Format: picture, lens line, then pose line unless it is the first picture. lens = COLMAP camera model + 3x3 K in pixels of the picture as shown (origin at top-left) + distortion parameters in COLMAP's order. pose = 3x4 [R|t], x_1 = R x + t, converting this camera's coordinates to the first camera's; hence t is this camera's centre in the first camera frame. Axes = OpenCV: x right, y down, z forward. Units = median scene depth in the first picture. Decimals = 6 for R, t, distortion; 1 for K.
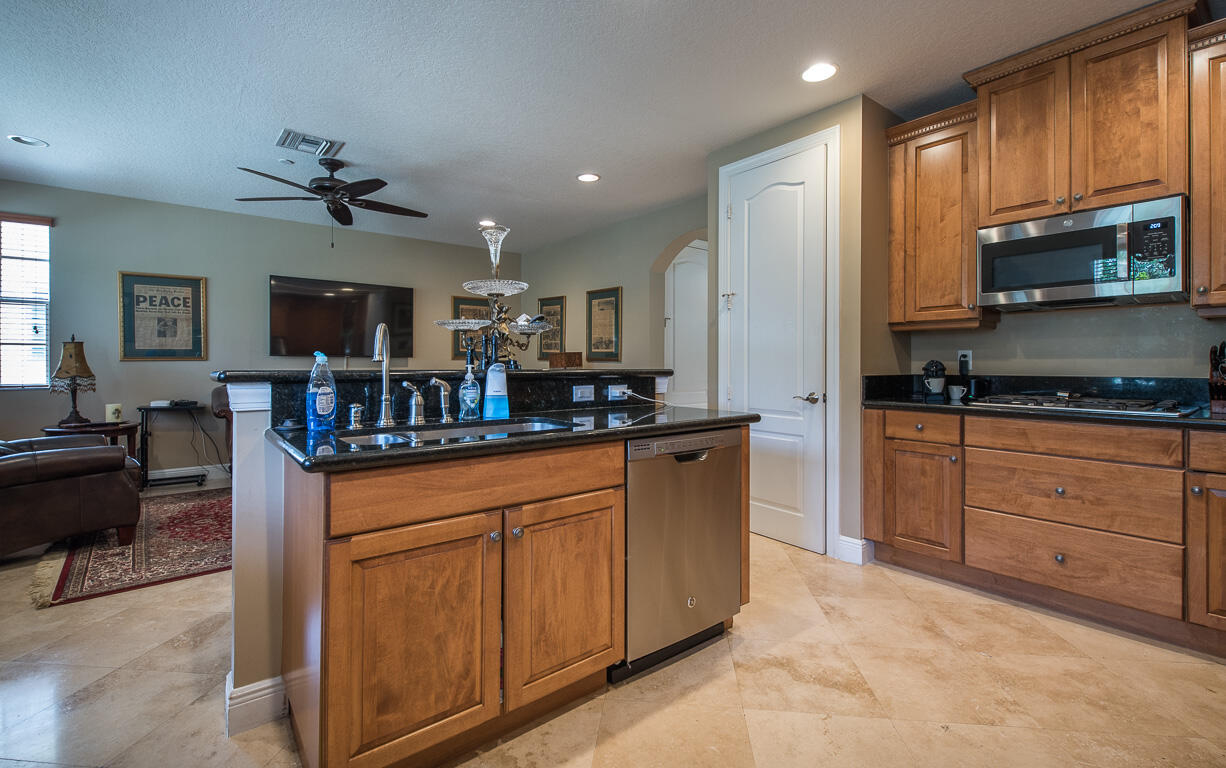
lens RADIAL K [[531.9, 0, 614.6], [0, 531.9, 370.6], [0, 0, 1]] dist [0.017934, -0.000122]
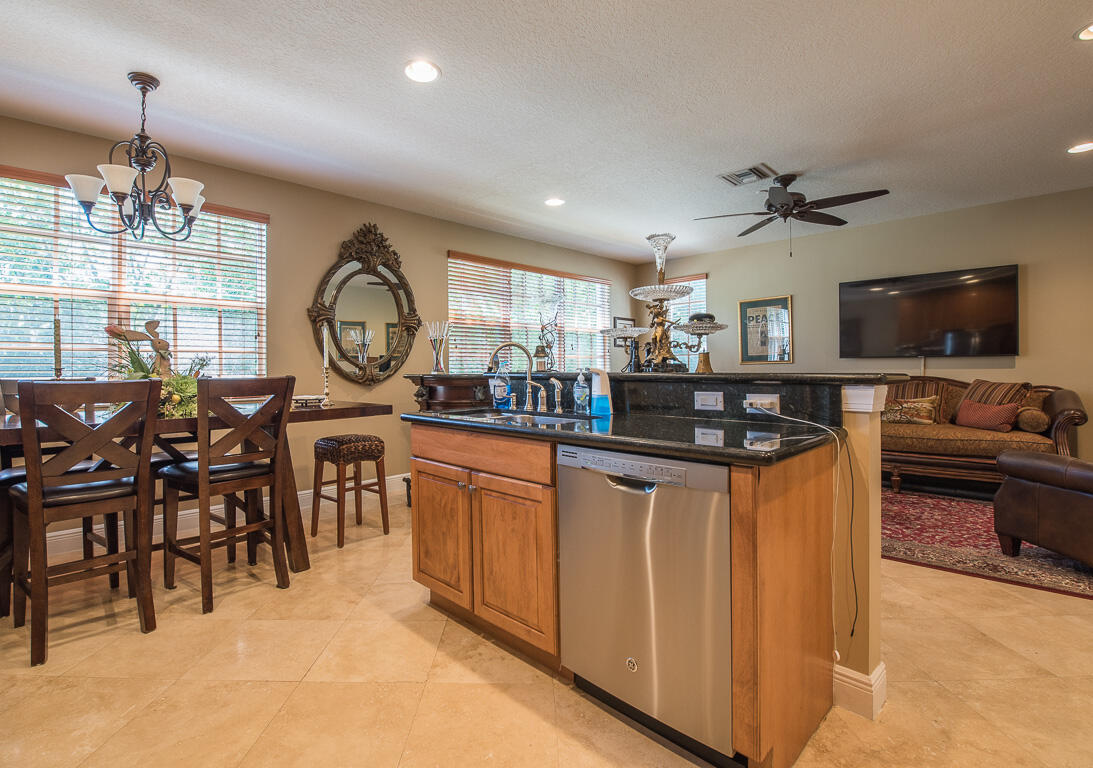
lens RADIAL K [[510.9, 0, 520.5], [0, 510.9, 373.2], [0, 0, 1]] dist [-0.013279, 0.000099]
pose [[0.093534, 0.007645, -0.995587, 0.912052], [-0.004627, 0.999963, 0.007244, -0.007553], [0.995605, 0.003929, 0.093566, 0.787245]]
